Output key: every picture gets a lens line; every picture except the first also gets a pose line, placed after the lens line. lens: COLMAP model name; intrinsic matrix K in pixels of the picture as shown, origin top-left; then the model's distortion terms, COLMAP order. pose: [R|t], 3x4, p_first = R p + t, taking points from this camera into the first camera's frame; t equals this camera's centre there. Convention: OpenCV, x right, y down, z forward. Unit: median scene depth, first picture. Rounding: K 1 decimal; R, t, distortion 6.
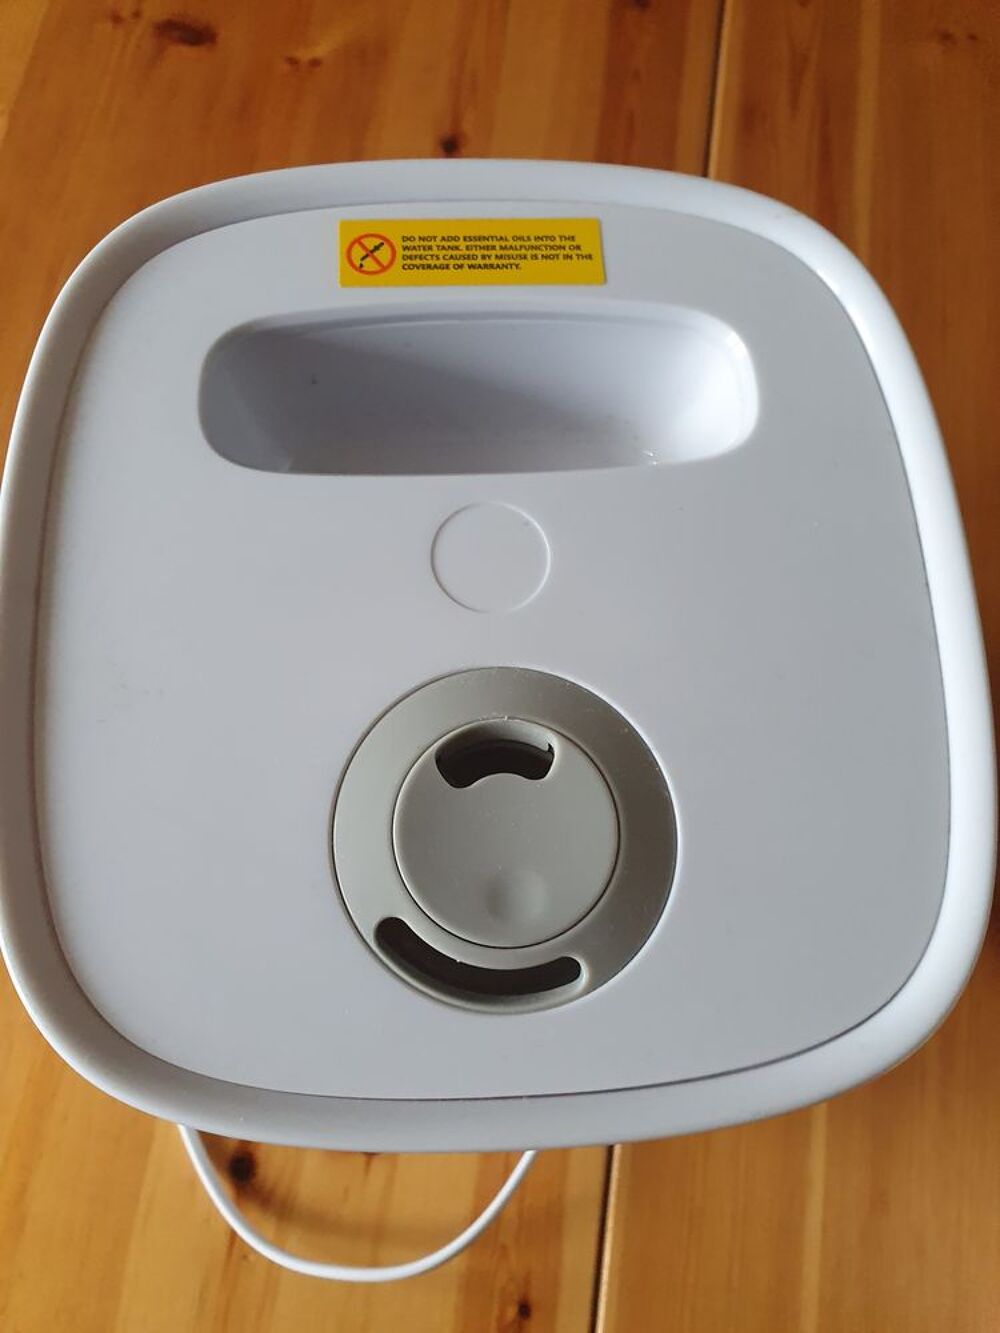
lens RADIAL K [[1064.6, 0, 500.0], [0, 1064.6, 666.5], [0, 0, 1]] dist [-0.000127, 0.001857]
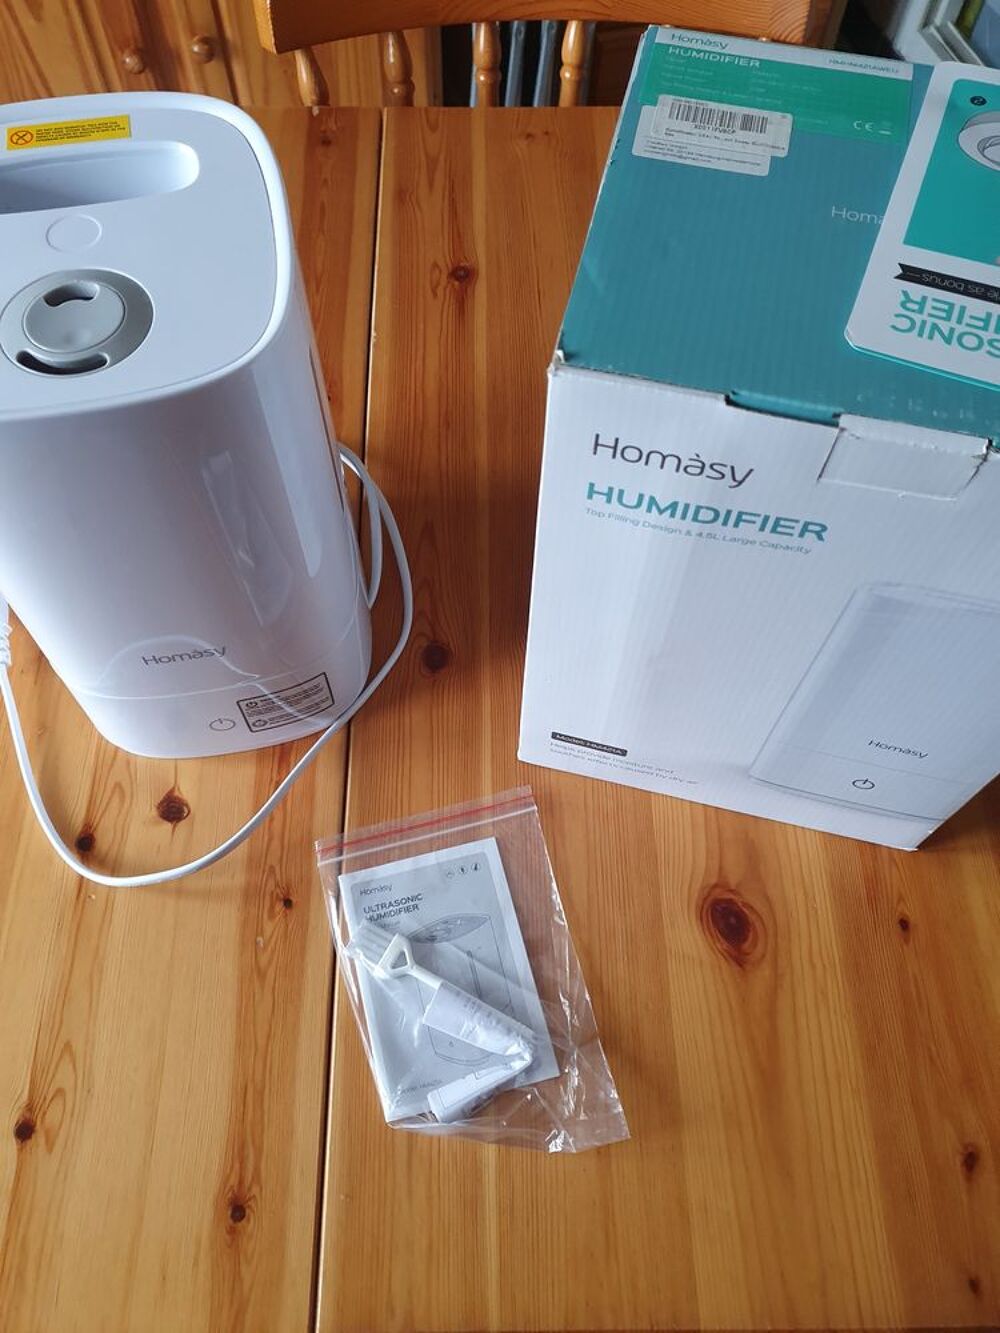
lens RADIAL K [[1043.4, 0, 500.0], [0, 1043.4, 666.5], [0, 0, 1]] dist [-0.012024, -0.007524]
pose [[0.987176, -0.151949, 0.048931, 0.577449], [0.158446, 0.969982, -0.184470, 1.209496], [-0.019432, 0.189857, 0.981619, -0.903432]]
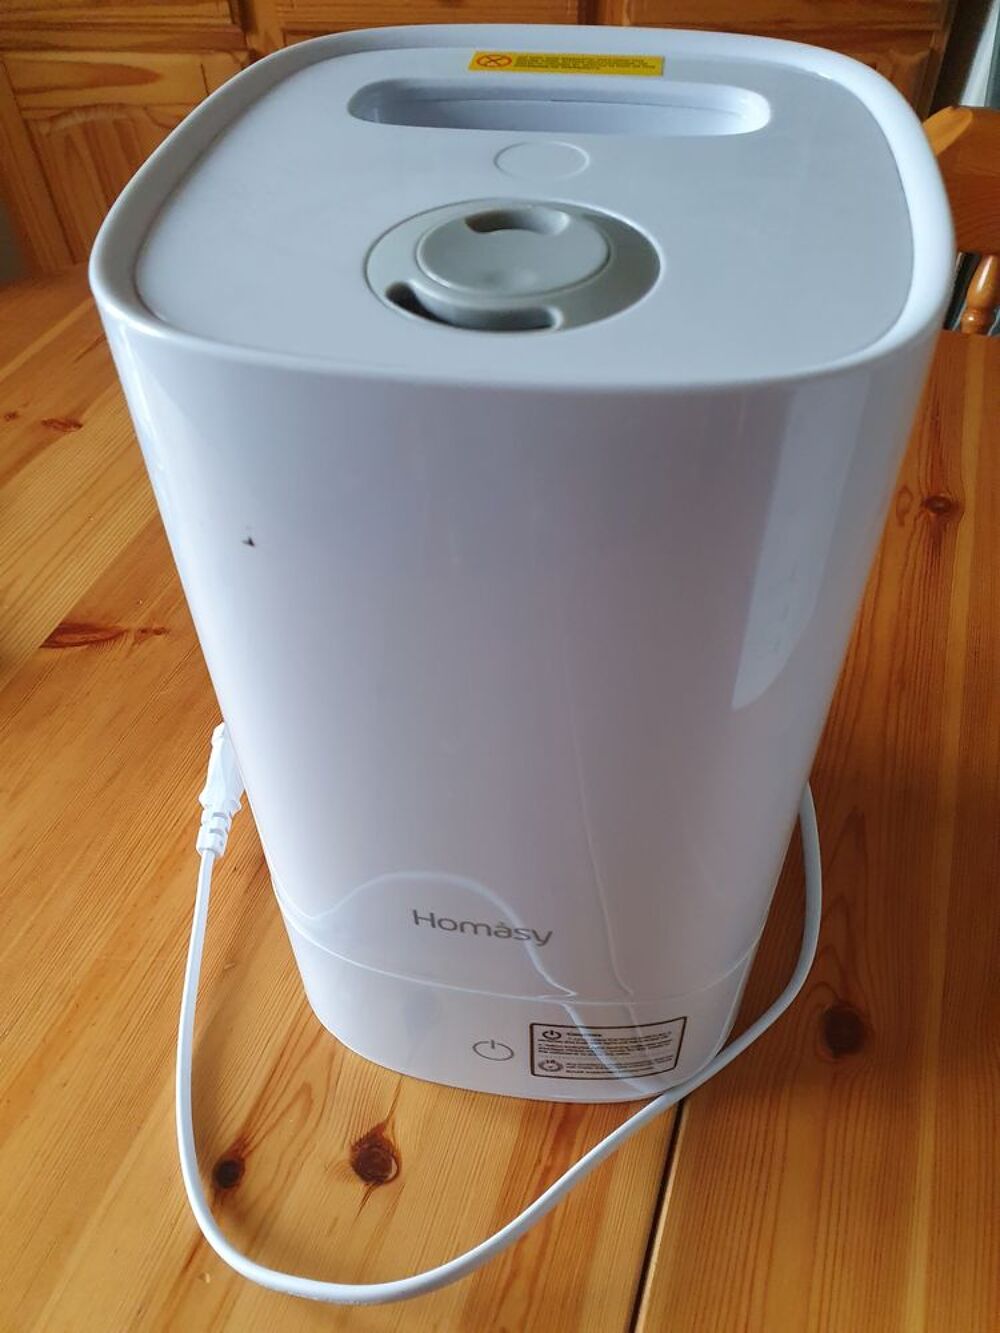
lens RADIAL K [[1060.2, 0, 499.3], [0, 1060.2, 684.9], [0, 0, 1]] dist [-0.048937, 0.002274]
pose [[0.978535, 0.095979, -0.182366, 0.209202], [-0.164809, 0.895741, -0.412899, 0.890908], [0.123723, 0.434091, 0.892332, 0.142156]]
